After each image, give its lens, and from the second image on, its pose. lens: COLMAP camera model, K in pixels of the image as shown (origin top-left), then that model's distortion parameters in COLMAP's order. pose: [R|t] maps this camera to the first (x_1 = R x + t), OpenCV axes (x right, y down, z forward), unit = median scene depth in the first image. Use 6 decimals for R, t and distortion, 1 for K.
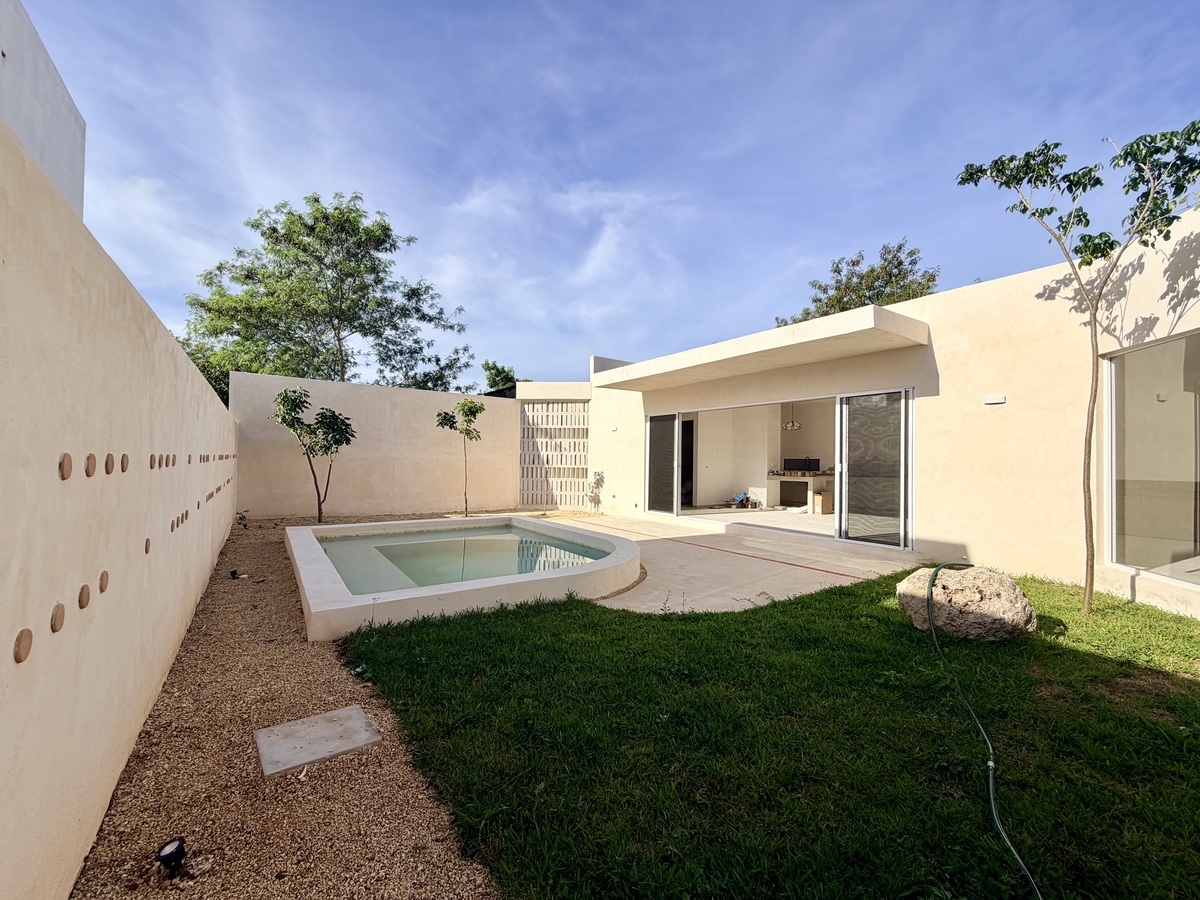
lens RADIAL K [[477.1, 0, 601.1], [0, 477.1, 453.0], [0, 0, 1]] dist [-0.004568, 0.000176]
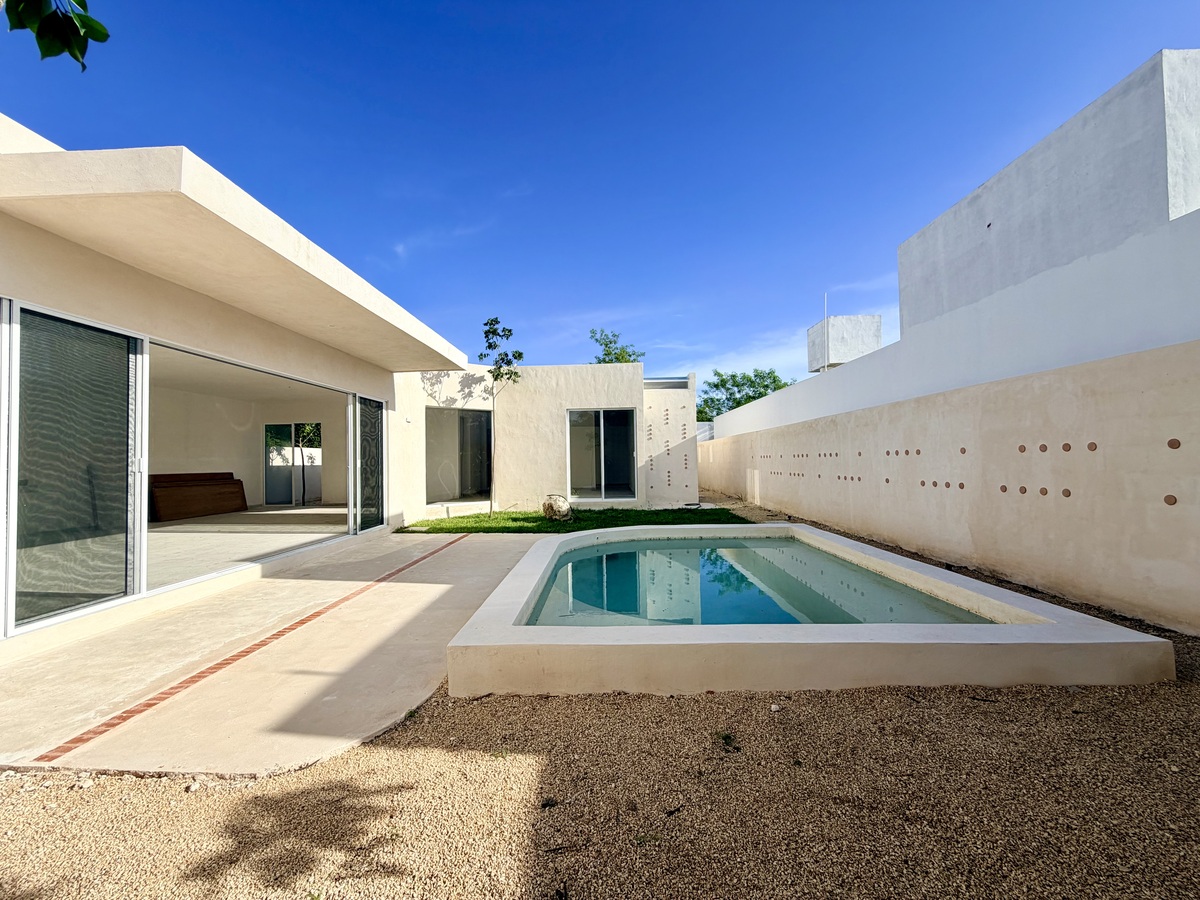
lens RADIAL K [[477.1, 0, 594.6], [0, 477.1, 447.2], [0, 0, 1]] dist [-0.004568, 0.000176]
pose [[-0.804840, 0.018810, 0.593194, -0.440158], [-0.000814, 0.999462, -0.032798, 0.025003], [-0.593491, -0.026880, -0.804391, 1.253281]]
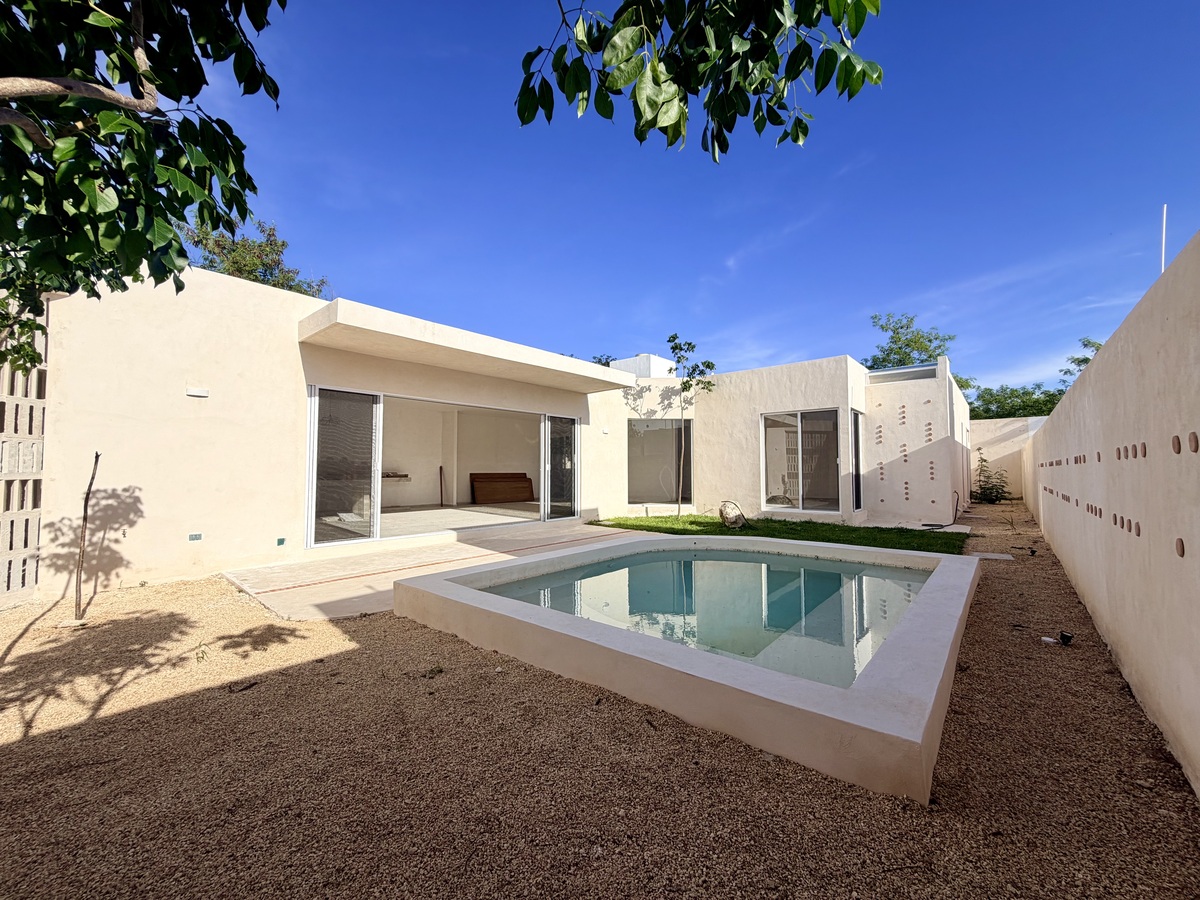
lens RADIAL K [[477.1, 0, 598.5], [0, 477.1, 453.2], [0, 0, 1]] dist [-0.004568, 0.000176]
pose [[-0.260883, 0.021235, 0.965137, -0.700317], [-0.014771, 0.999553, -0.025985, 0.020588], [-0.965258, -0.021035, -0.260452, 0.995698]]
